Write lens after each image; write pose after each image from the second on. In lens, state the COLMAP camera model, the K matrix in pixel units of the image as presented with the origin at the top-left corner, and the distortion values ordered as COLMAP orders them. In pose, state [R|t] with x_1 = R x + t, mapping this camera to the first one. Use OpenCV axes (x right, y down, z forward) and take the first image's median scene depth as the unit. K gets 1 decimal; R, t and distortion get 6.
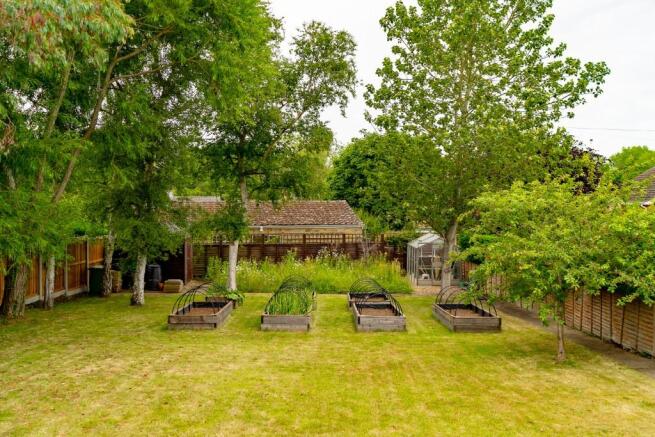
lens RADIAL K [[628.9, 0, 327.4], [0, 628.9, 193.7], [0, 0, 1]] dist [-0.006993, -0.005344]
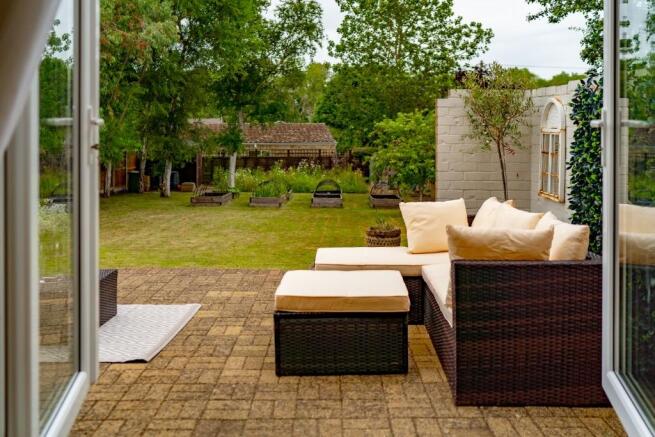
lens RADIAL K [[670.2, 0, 339.8], [0, 670.2, 105.9], [0, 0, 1]] dist [0.008559, -0.000294]
pose [[0.999980, 0.000658, 0.006242, 0.075292], [-0.000587, 0.999936, -0.011321, -0.011727], [-0.006249, 0.011318, 0.999916, -0.470204]]
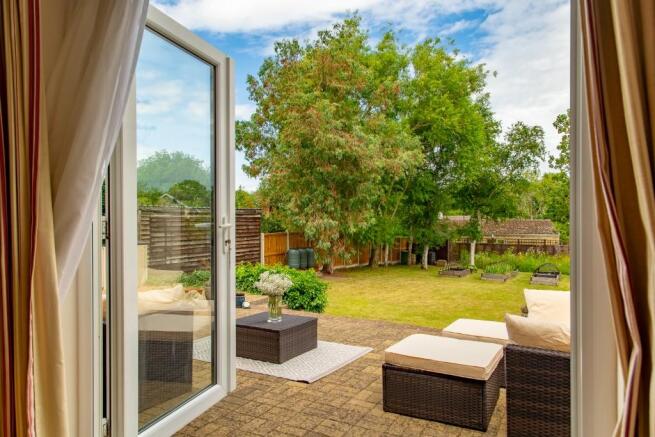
lens RADIAL K [[457.1, 0, 327.1], [0, 457.1, 209.4], [0, 0, 1]] dist [0.031374, 0.000195]
pose [[0.881909, -0.003543, -0.471407, 0.118987], [0.001258, 0.999986, -0.005163, -0.014011], [0.471418, 0.003960, 0.881901, -0.448202]]
